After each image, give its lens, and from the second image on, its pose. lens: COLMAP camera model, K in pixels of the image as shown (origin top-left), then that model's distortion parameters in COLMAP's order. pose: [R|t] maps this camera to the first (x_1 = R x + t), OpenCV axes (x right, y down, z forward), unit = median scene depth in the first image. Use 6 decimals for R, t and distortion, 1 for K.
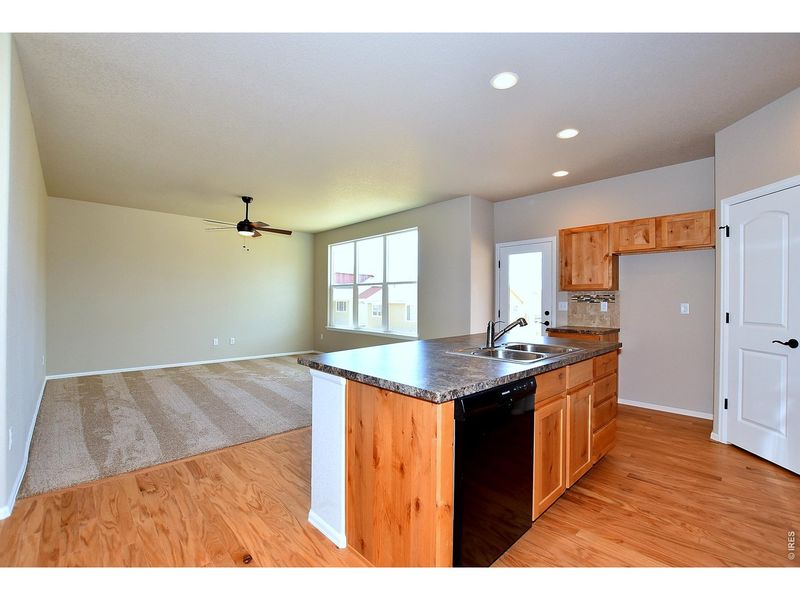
lens RADIAL K [[359.3, 0, 403.1], [0, 359.3, 299.3], [0, 0, 1]] dist [-0.035298, 0.006601]
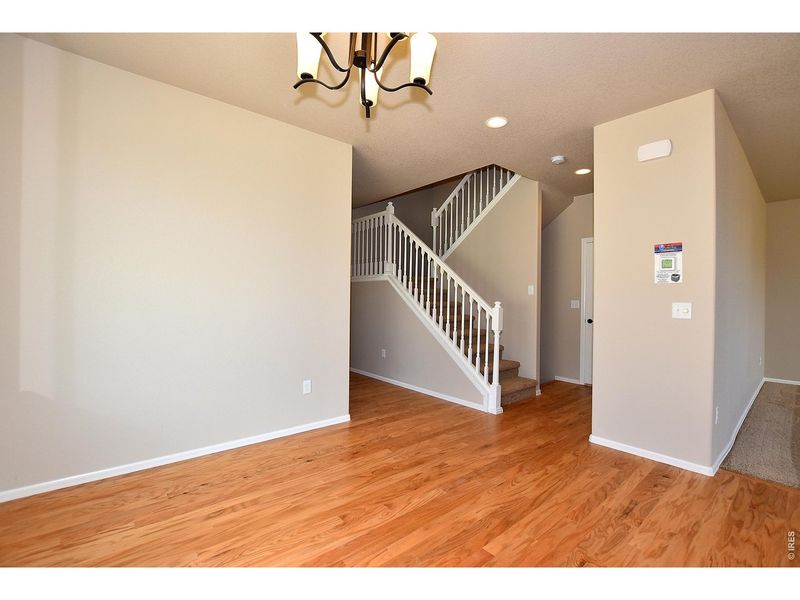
lens RADIAL K [[359.3, 0, 403.1], [0, 359.3, 299.3], [0, 0, 1]] dist [-0.035298, 0.006601]
pose [[-0.050028, -0.003262, -0.998742, 0.094676], [-0.008581, 0.999959, -0.002836, 0.001081], [0.998711, 0.008428, -0.050054, -0.032525]]
